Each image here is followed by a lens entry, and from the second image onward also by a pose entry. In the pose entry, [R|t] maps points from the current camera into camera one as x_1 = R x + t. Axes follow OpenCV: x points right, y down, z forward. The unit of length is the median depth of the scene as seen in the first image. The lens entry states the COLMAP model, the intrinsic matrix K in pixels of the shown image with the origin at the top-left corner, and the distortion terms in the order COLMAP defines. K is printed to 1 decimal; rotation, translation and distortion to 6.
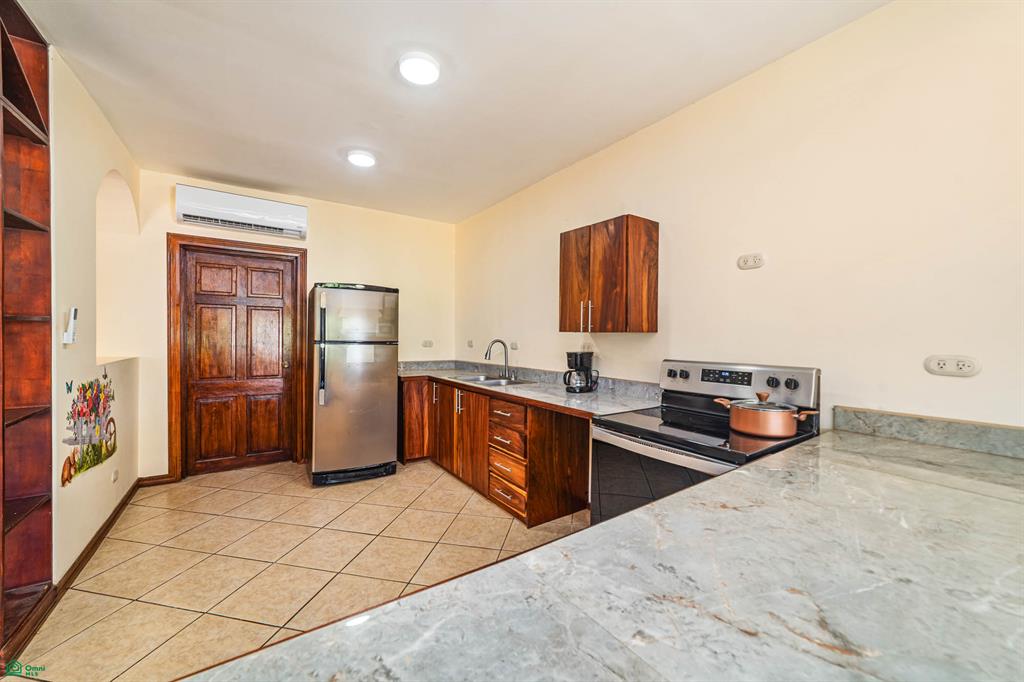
lens RADIAL K [[396.5, 0, 508.2], [0, 396.5, 339.5], [0, 0, 1]] dist [0.001429, 0.000070]
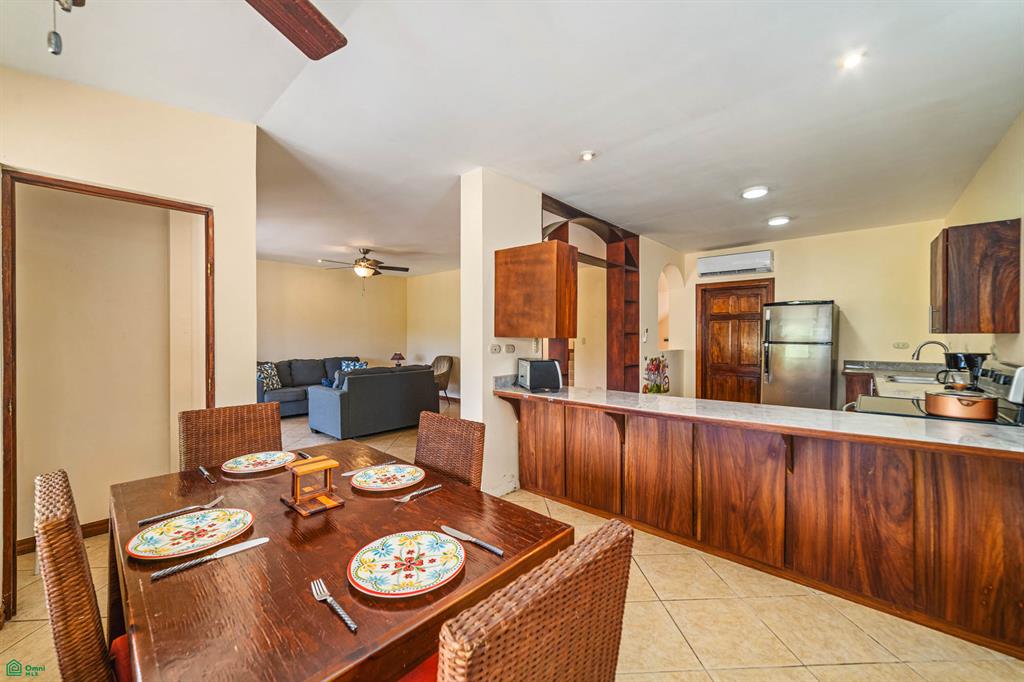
lens RADIAL K [[396.5, 0, 508.2], [0, 396.5, 339.3], [0, 0, 1]] dist [0.001429, 0.000070]
pose [[0.248118, -0.004385, -0.968720, 0.736629], [-0.004895, 0.999971, -0.005780, 0.007536], [0.968718, 0.006176, 0.248089, -0.325324]]
